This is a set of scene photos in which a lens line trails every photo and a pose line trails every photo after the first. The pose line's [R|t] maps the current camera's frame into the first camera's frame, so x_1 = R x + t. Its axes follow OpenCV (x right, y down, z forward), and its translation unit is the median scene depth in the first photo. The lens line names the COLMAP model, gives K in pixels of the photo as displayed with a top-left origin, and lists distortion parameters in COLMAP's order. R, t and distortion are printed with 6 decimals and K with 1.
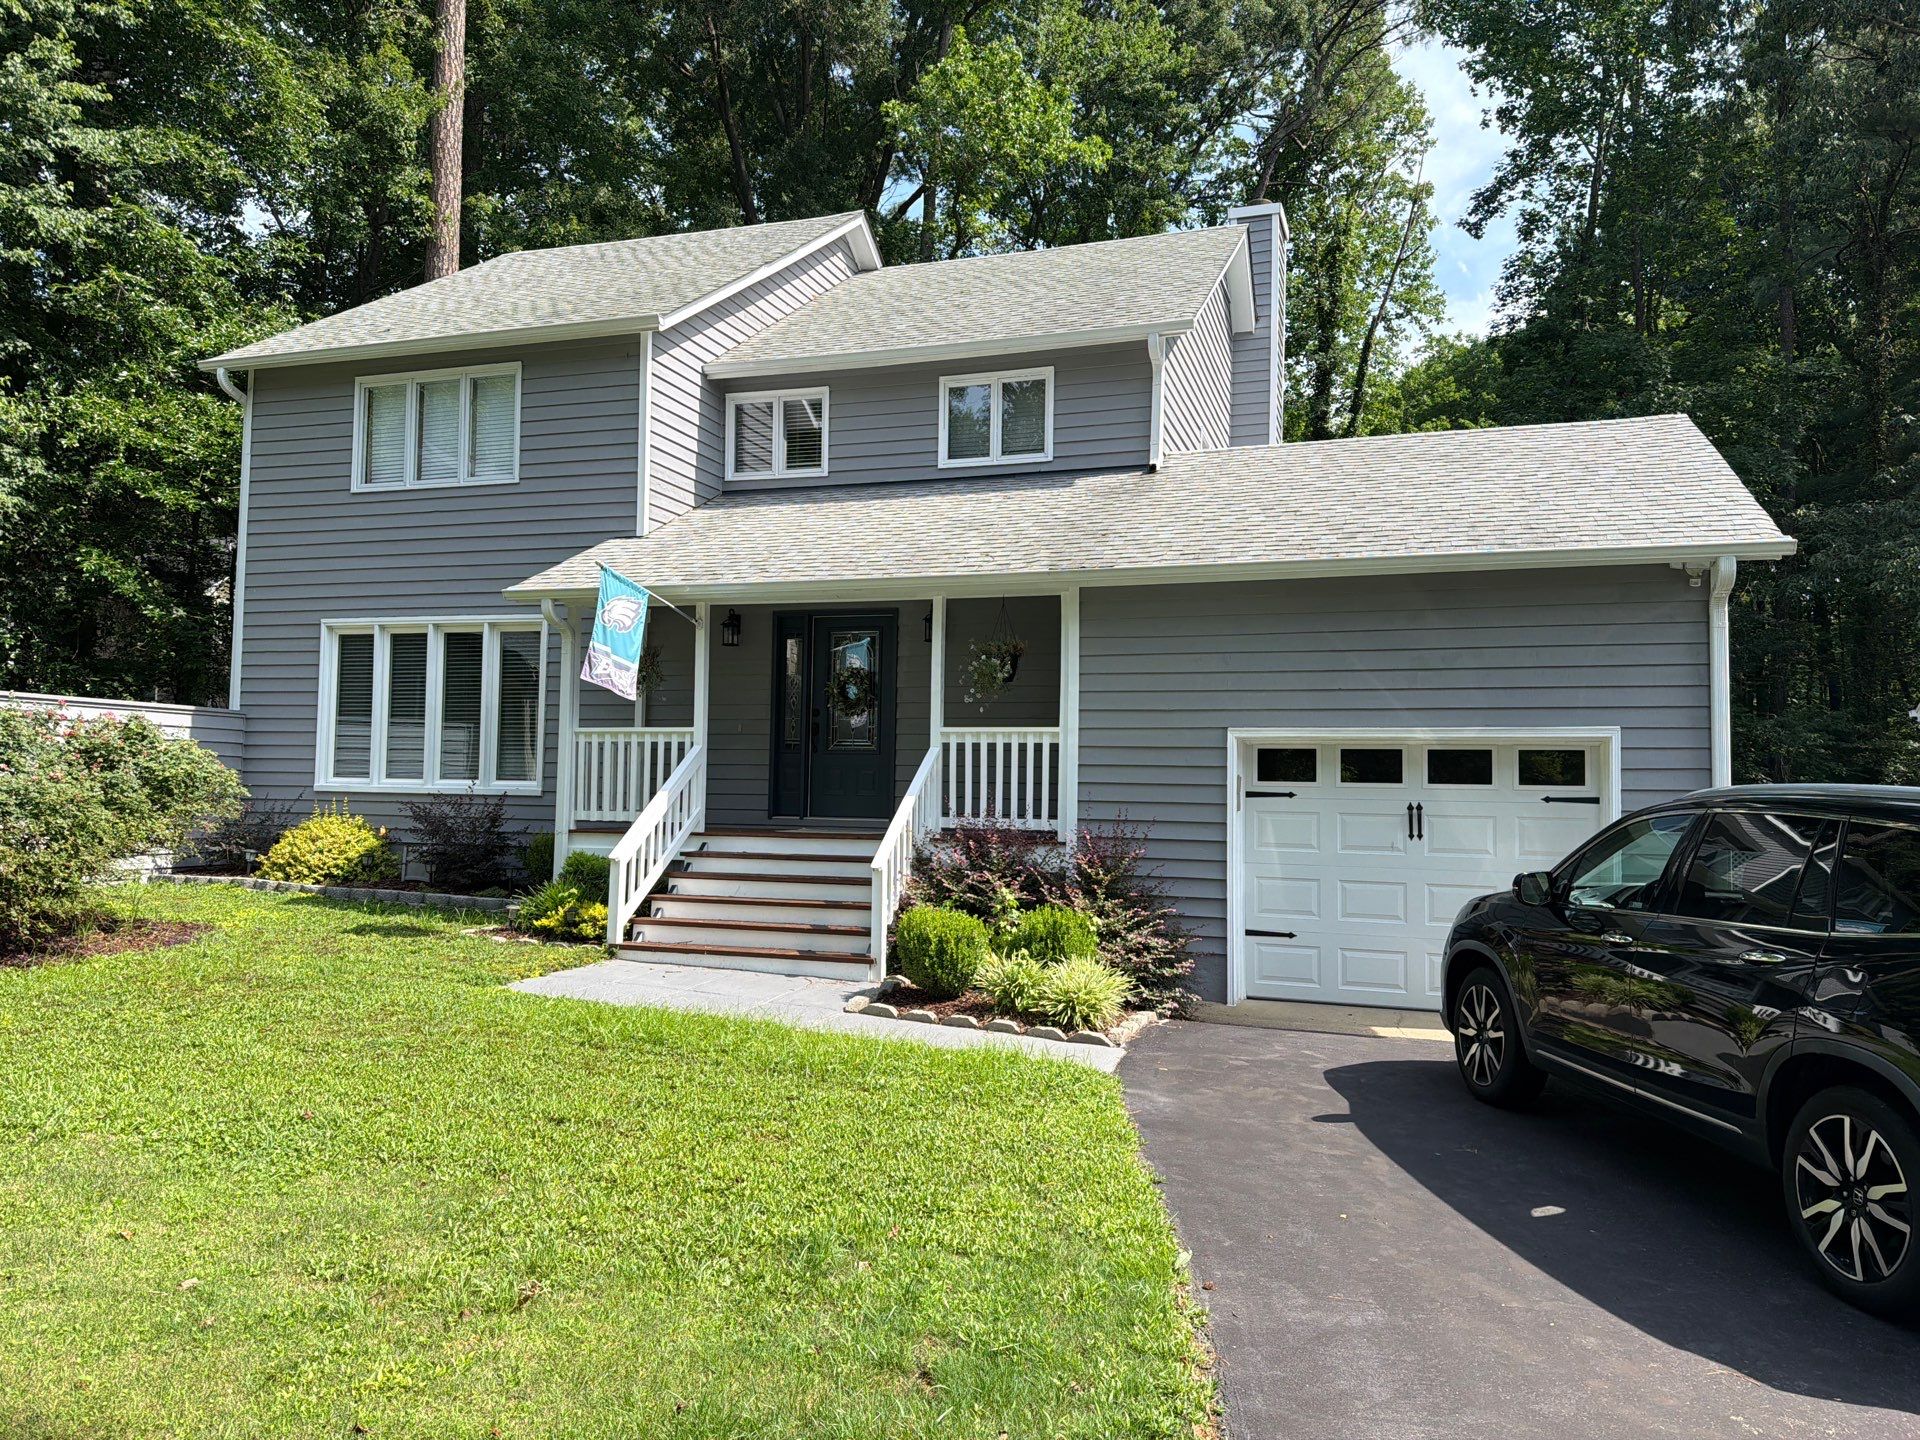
lens RADIAL K [[1314.9, 0, 959.6], [0, 1314.9, 688.5], [0, 0, 1]] dist [0.091948, -0.100963]
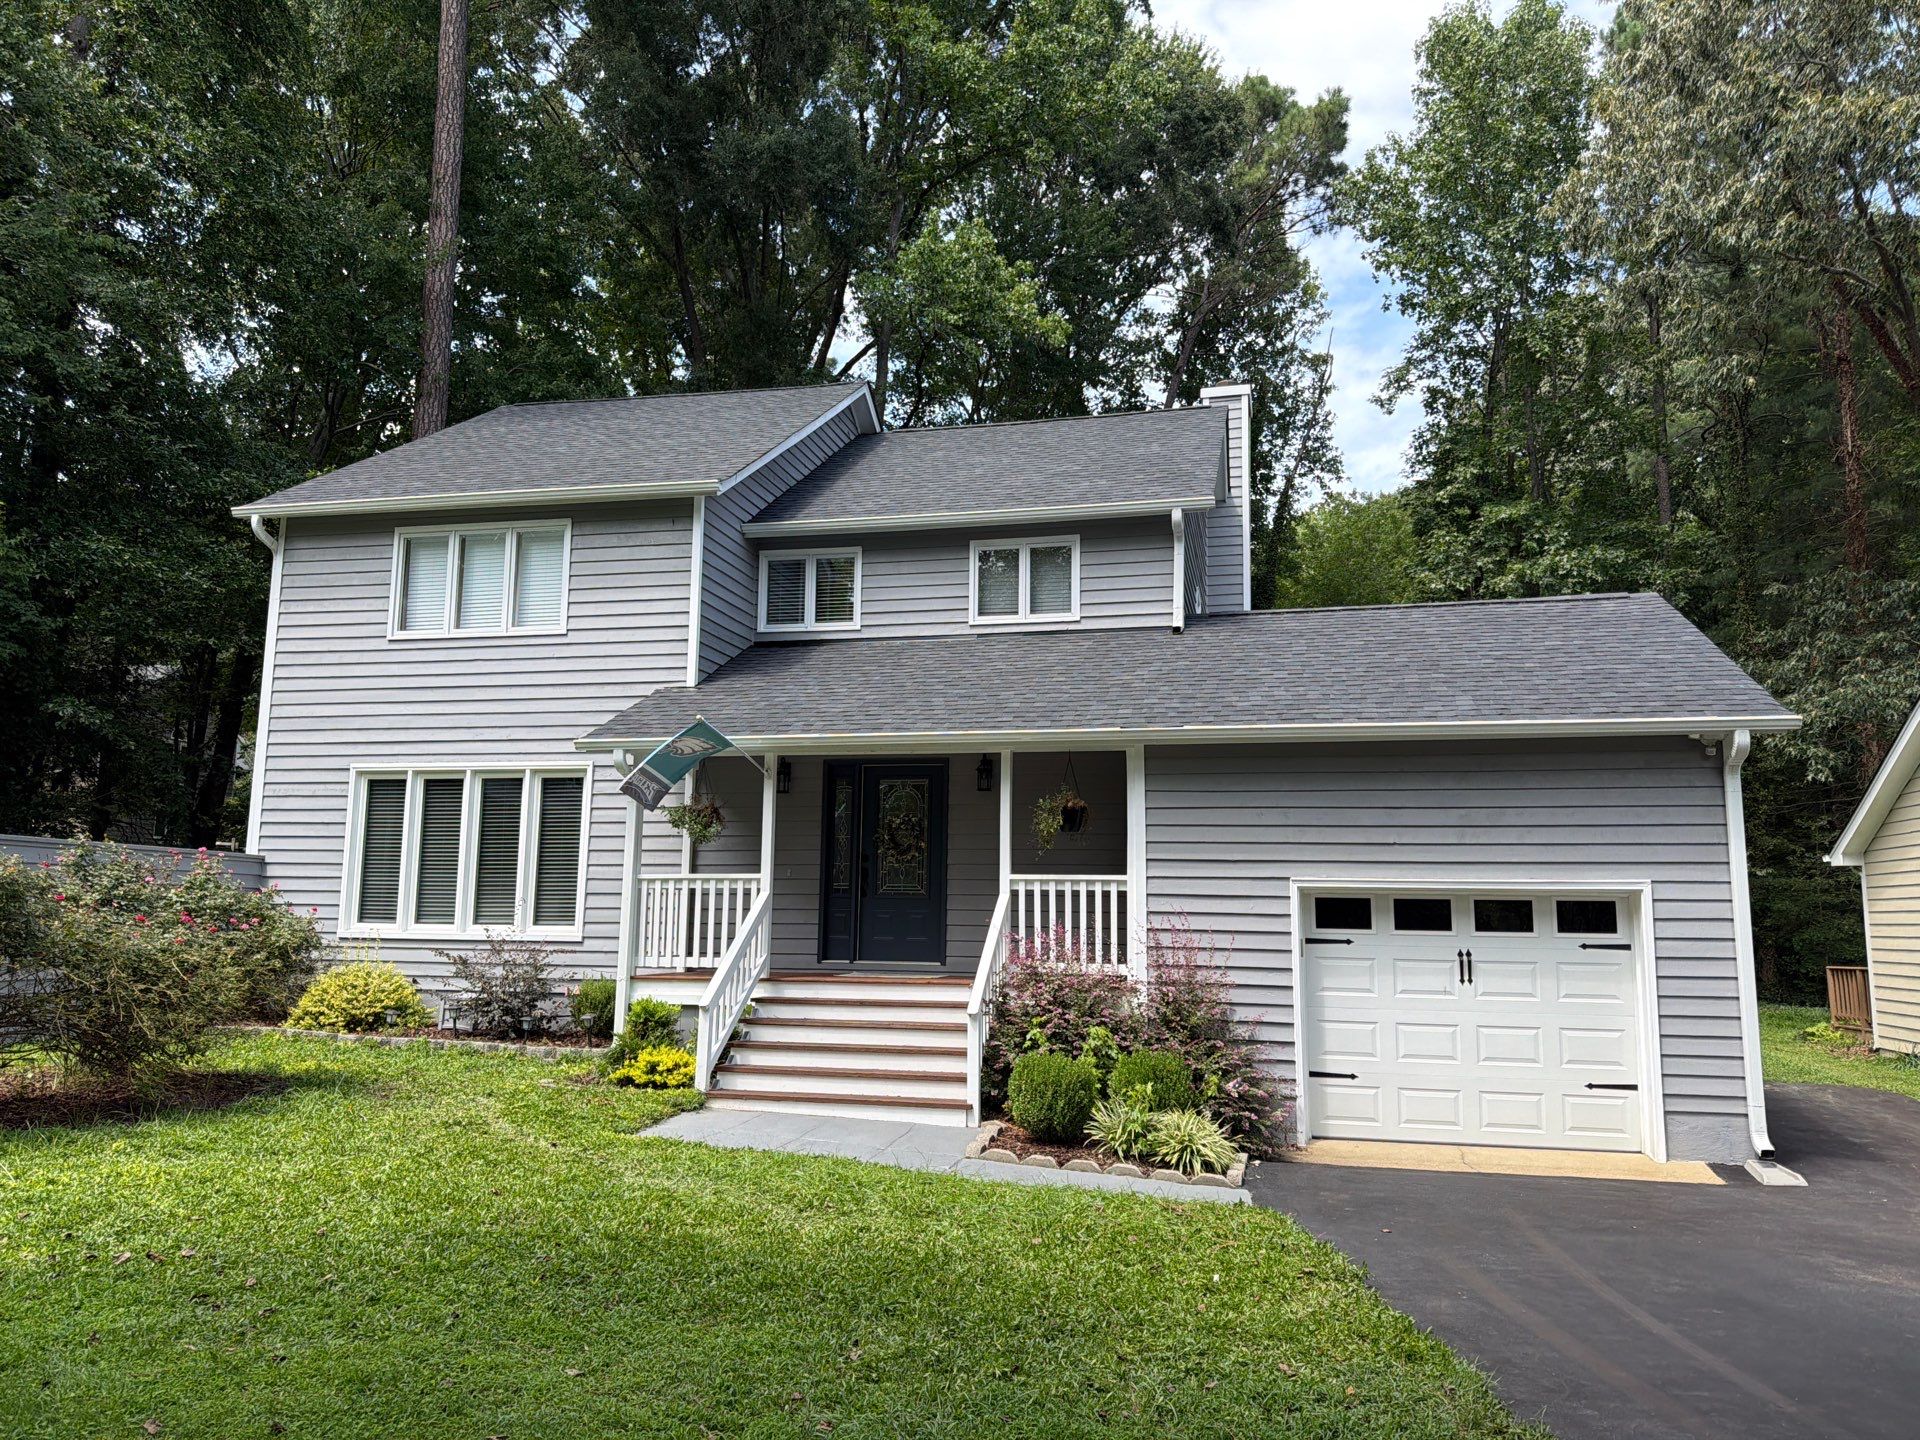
lens RADIAL K [[1314.9, 0, 959.6], [0, 1314.9, 688.5], [0, 0, 1]] dist [0.091948, -0.100963]
pose [[0.996383, 0.012905, 0.083985, -0.125884], [-0.004581, 0.995120, -0.098565, -0.012863], [-0.084847, 0.097824, 0.991580, -0.048082]]
